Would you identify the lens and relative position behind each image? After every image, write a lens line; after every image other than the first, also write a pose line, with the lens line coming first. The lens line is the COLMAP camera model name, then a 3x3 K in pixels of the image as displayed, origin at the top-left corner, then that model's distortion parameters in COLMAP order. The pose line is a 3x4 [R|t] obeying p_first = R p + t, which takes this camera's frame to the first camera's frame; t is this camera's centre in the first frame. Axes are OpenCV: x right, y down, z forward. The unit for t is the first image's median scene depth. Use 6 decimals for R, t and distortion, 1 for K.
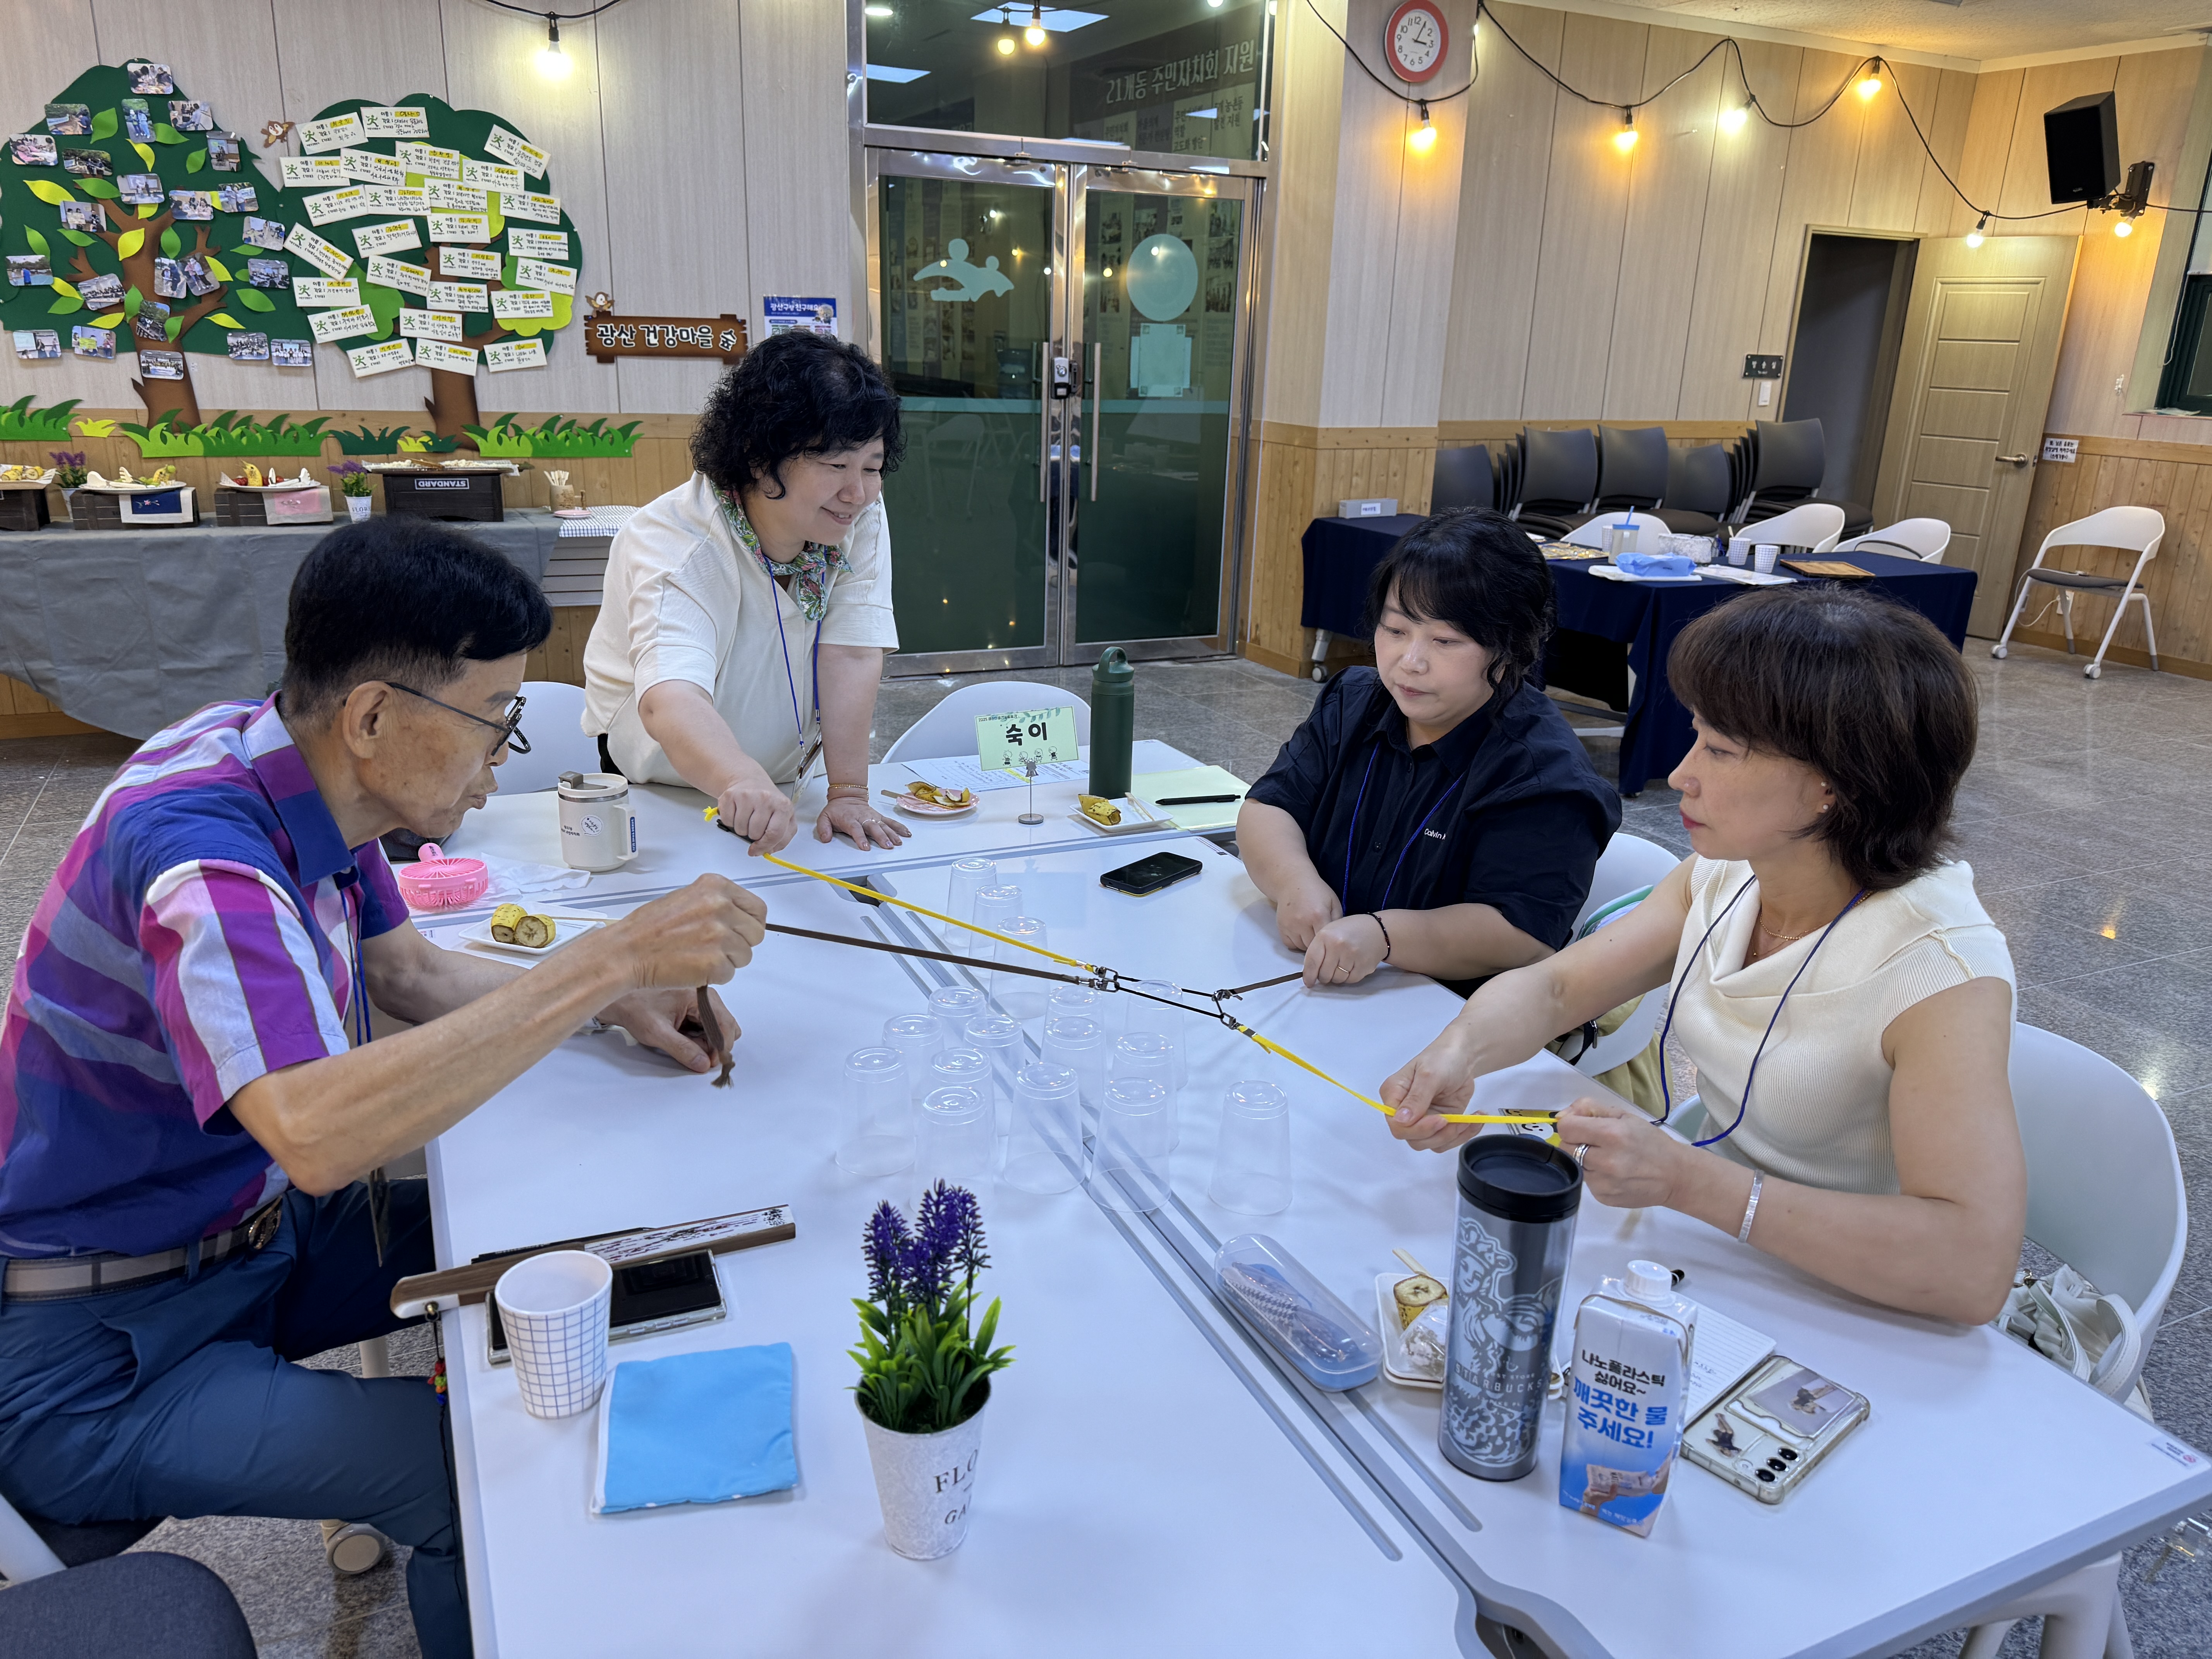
lens RADIAL K [[1607.7, 0, 1117.3], [0, 1607.7, 833.0], [0, 0, 1]] dist [0.025694, -0.022783]
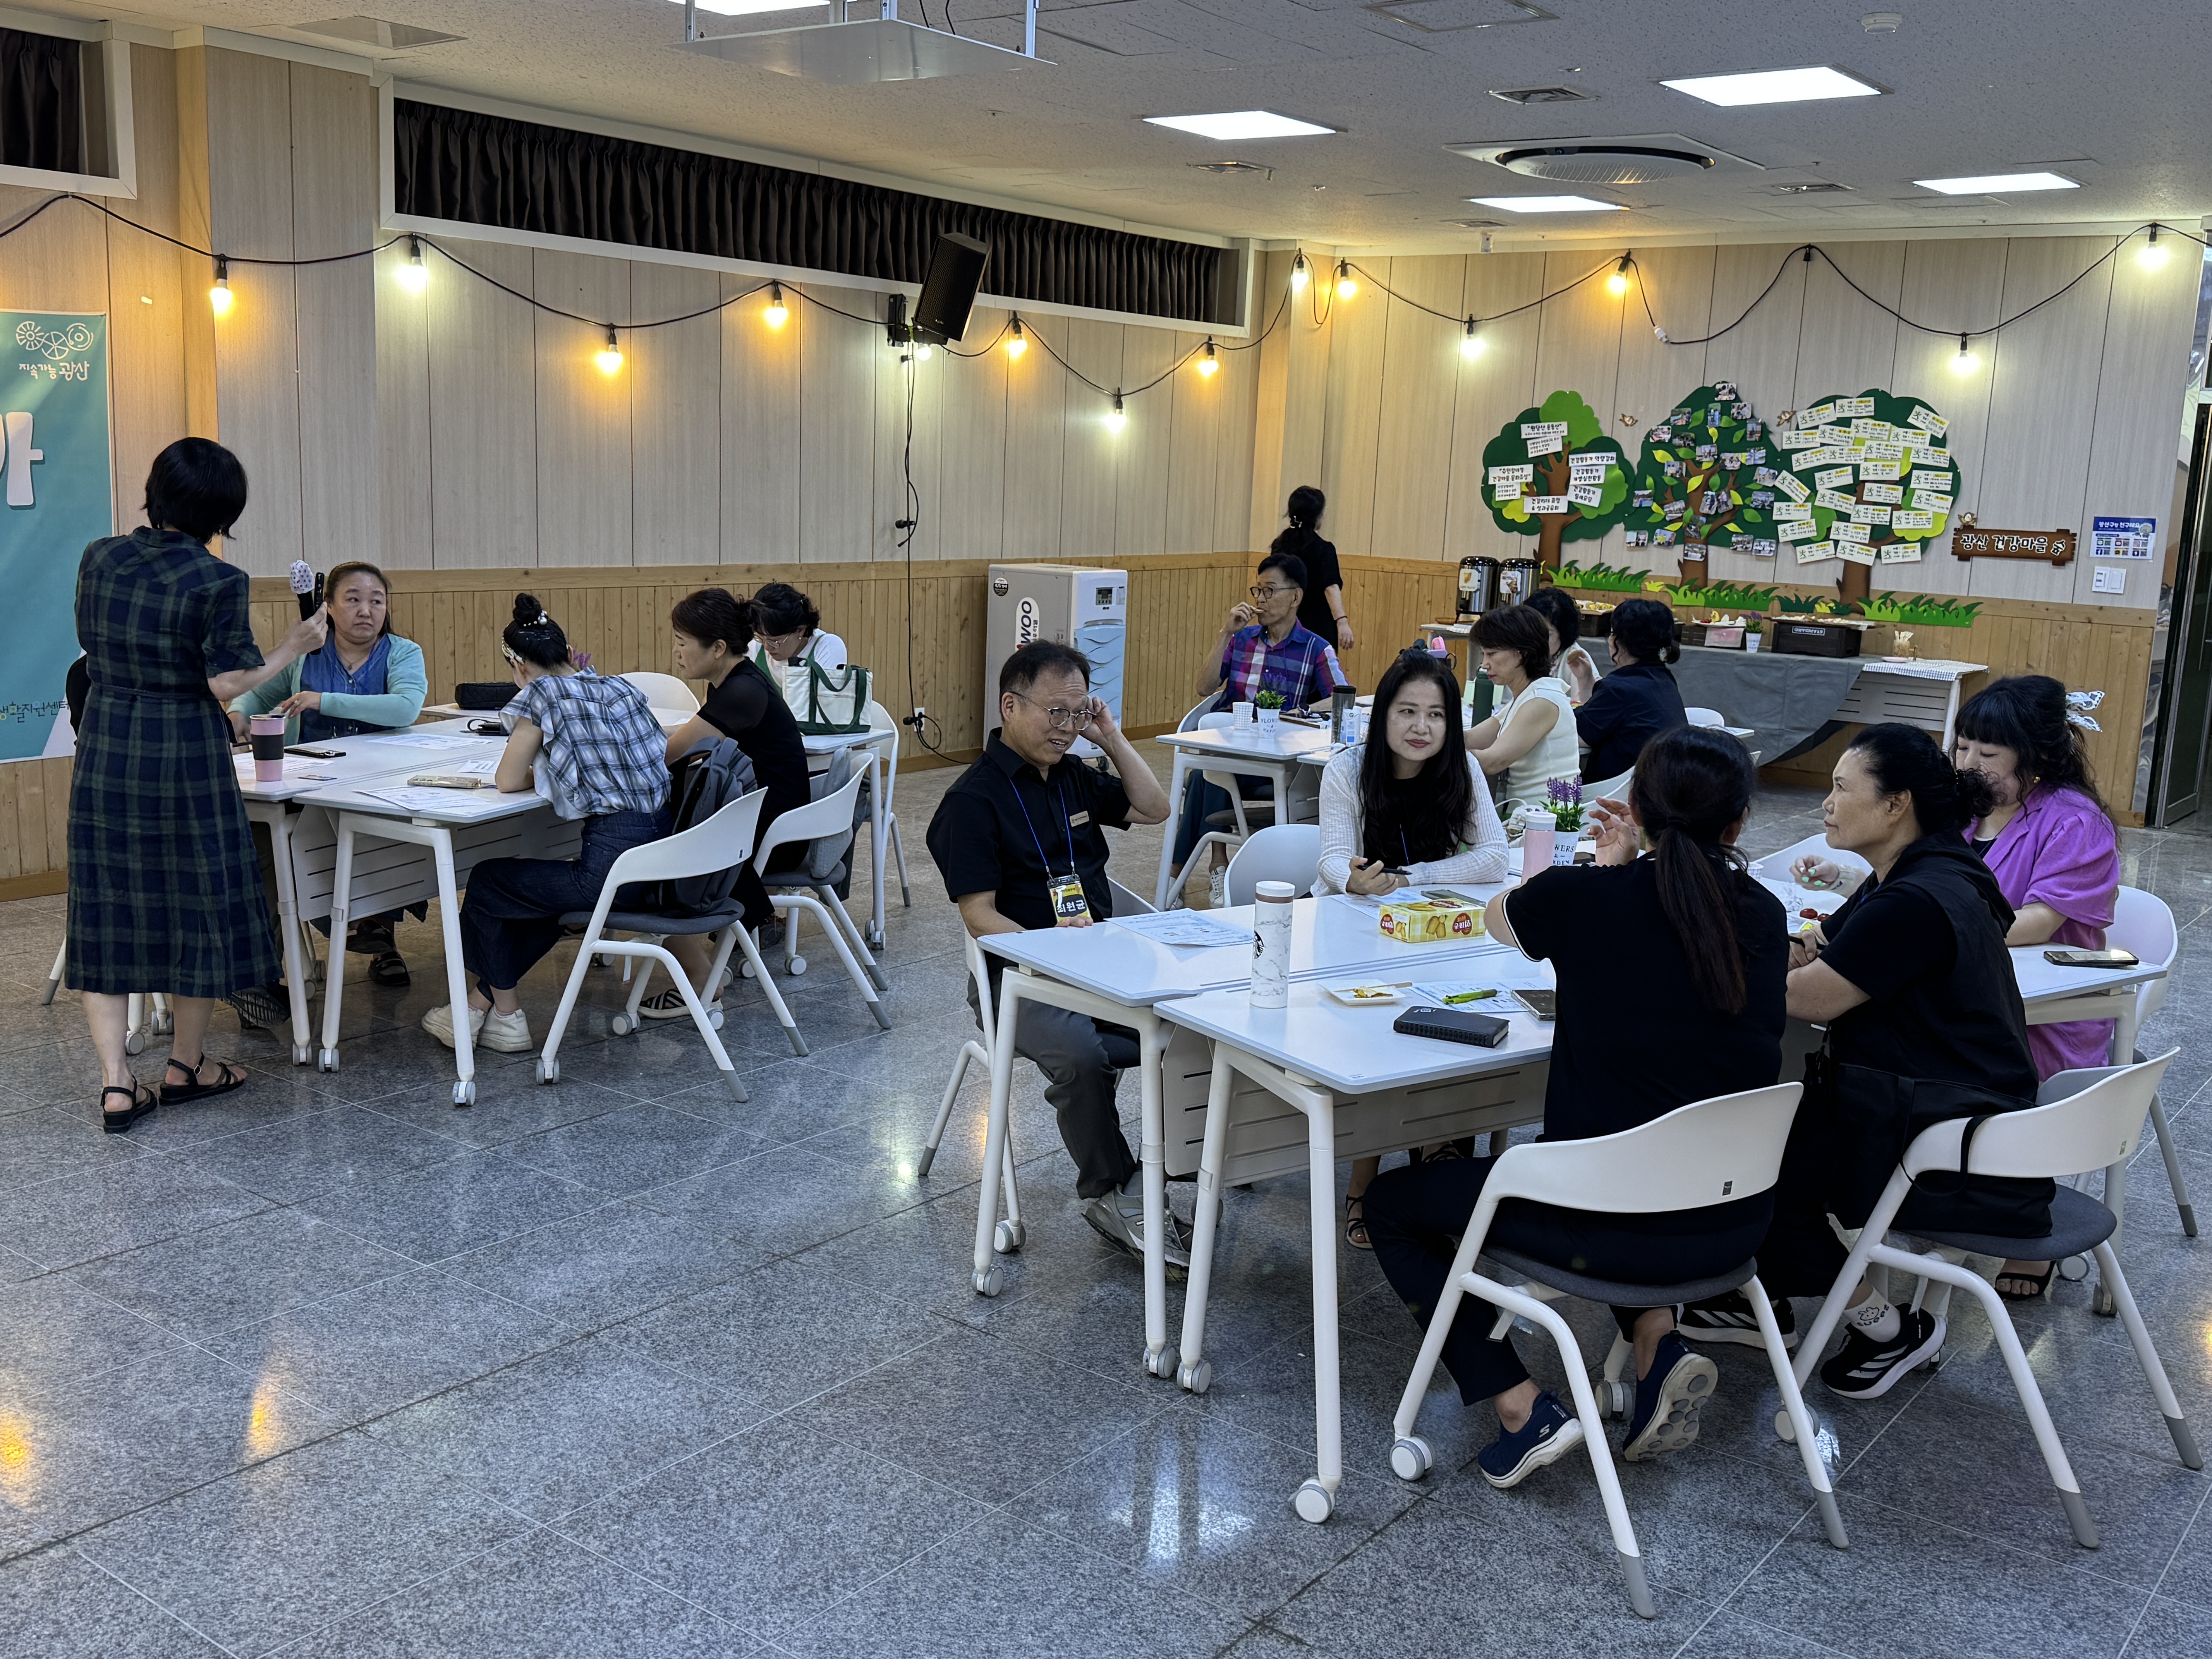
lens RADIAL K [[2179.8, 0, 1069.2], [0, 2179.8, 824.8], [0, 0, 1]] dist [0.221184, -0.425403]
pose [[0.429013, 0.144460, -0.891672, 1.208886], [-0.297257, 0.954726, 0.011655, 0.146582], [0.852987, 0.260056, 0.452531, -0.519043]]
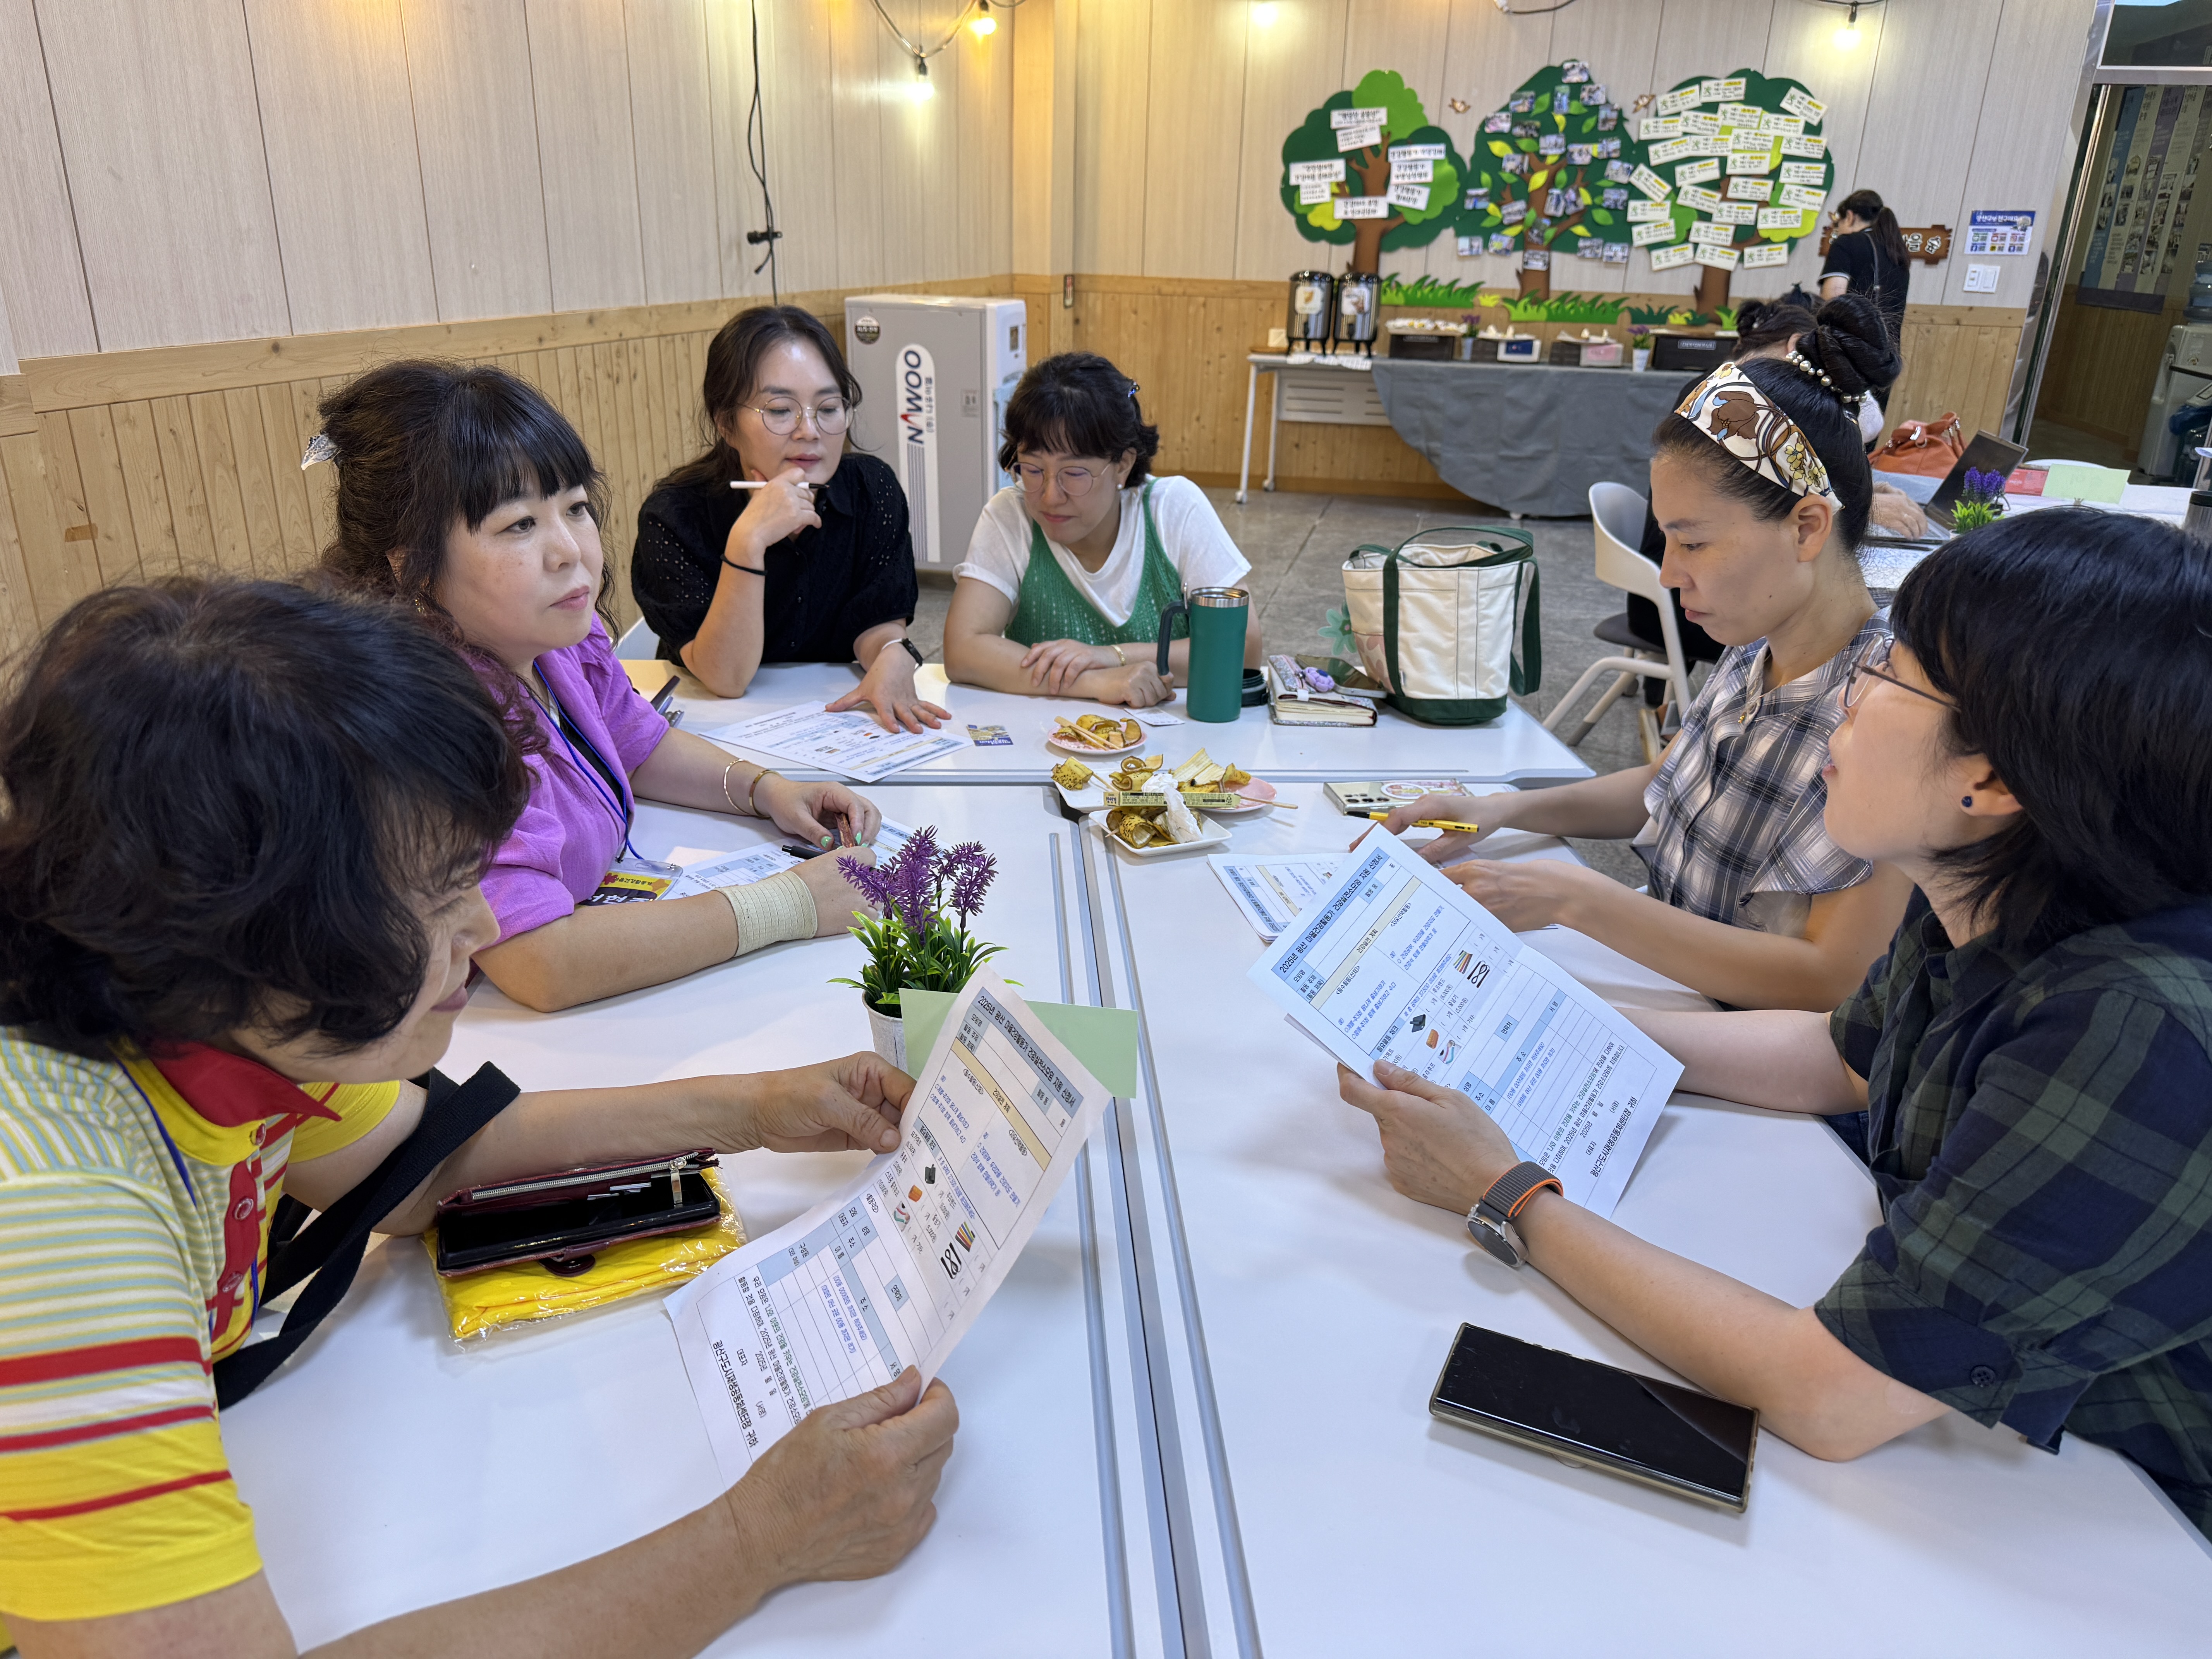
lens RADIAL K [[1607.7, 0, 1117.3], [0, 1607.7, 833.0], [0, 0, 1]] dist [0.025694, -0.022783]
pose [[0.791842, 0.212248, -0.572658, 0.091623], [-0.189436, 0.976779, 0.100088, 0.164386], [0.580603, 0.029228, 0.813662, -0.464358]]
